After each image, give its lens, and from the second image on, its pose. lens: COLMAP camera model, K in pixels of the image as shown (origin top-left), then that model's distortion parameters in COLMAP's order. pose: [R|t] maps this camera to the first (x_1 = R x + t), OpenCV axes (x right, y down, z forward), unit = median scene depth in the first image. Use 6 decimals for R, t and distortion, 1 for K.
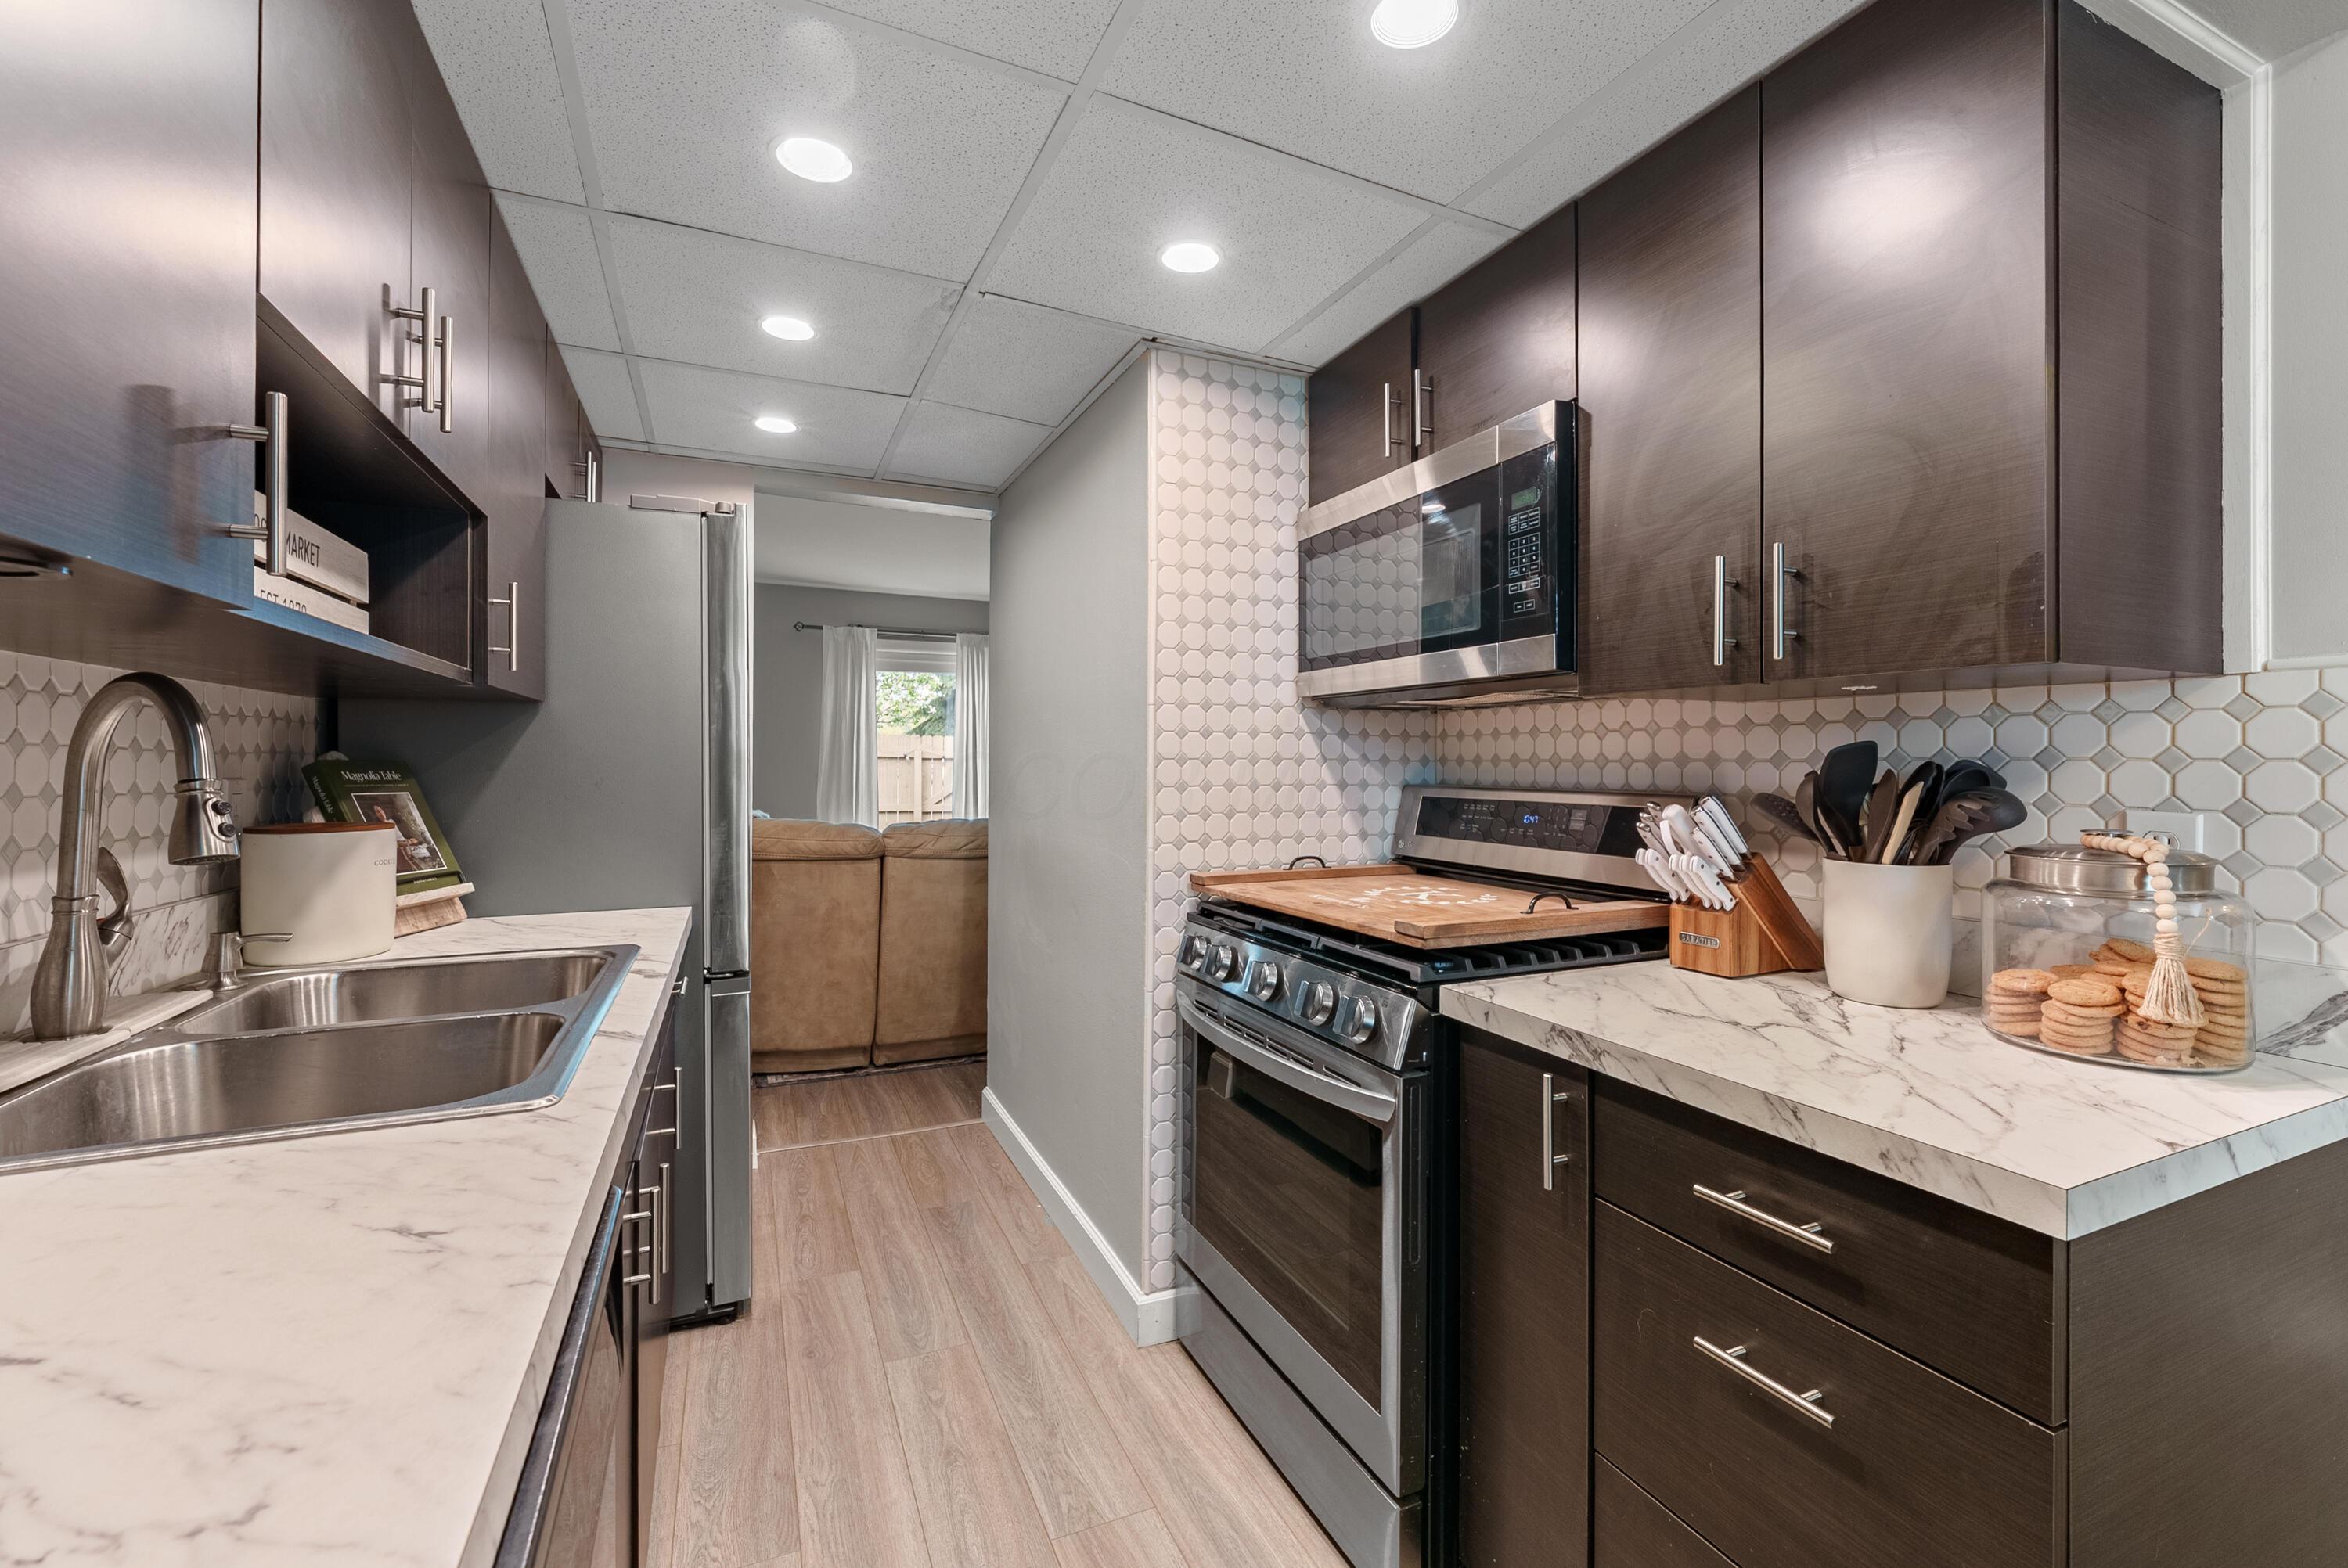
lens RADIAL K [[982.9, 0, 1170.3], [0, 982.9, 768.8], [0, 0, 1]] dist [-0.000671, -0.000041]
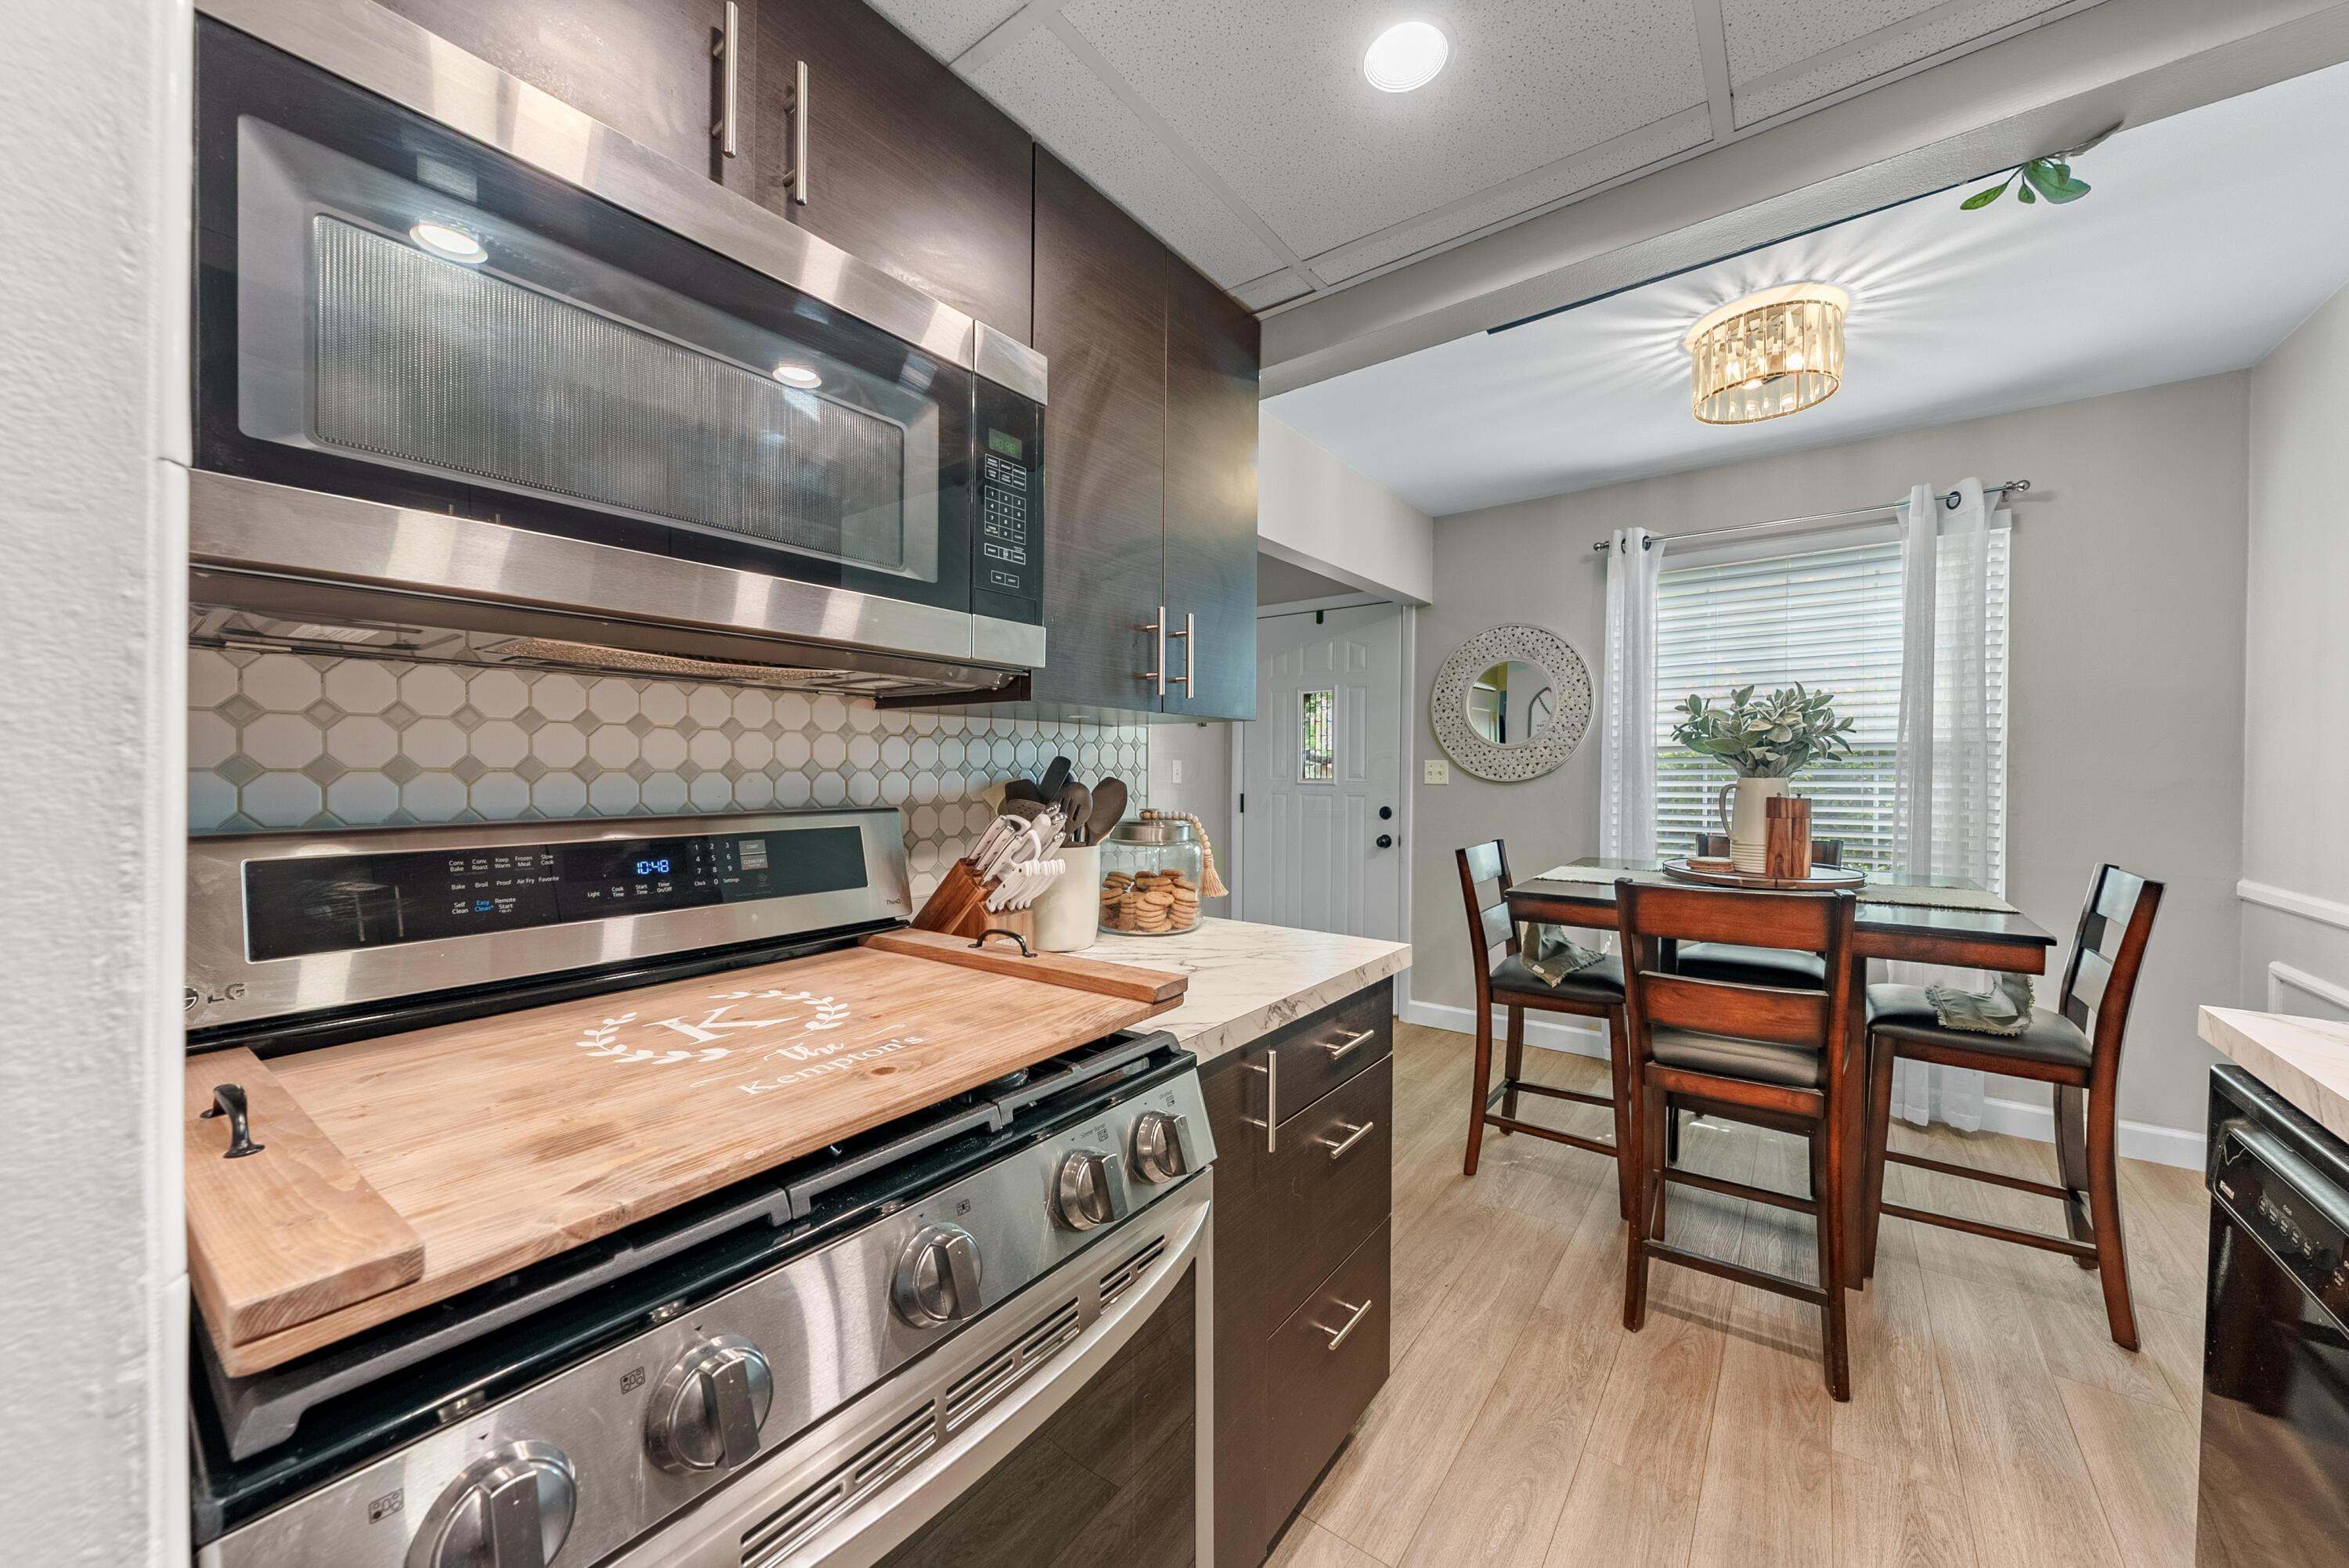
lens RADIAL K [[864.4, 0, 1165.5], [0, 864.4, 778.2], [0, 0, 1]] dist [-0.003377, -0.000183]
pose [[-0.487485, -0.013660, 0.873024, -0.318141], [0.002684, 0.999849, 0.017143, -0.014514], [-0.873127, 0.010700, -0.487375, 1.212630]]
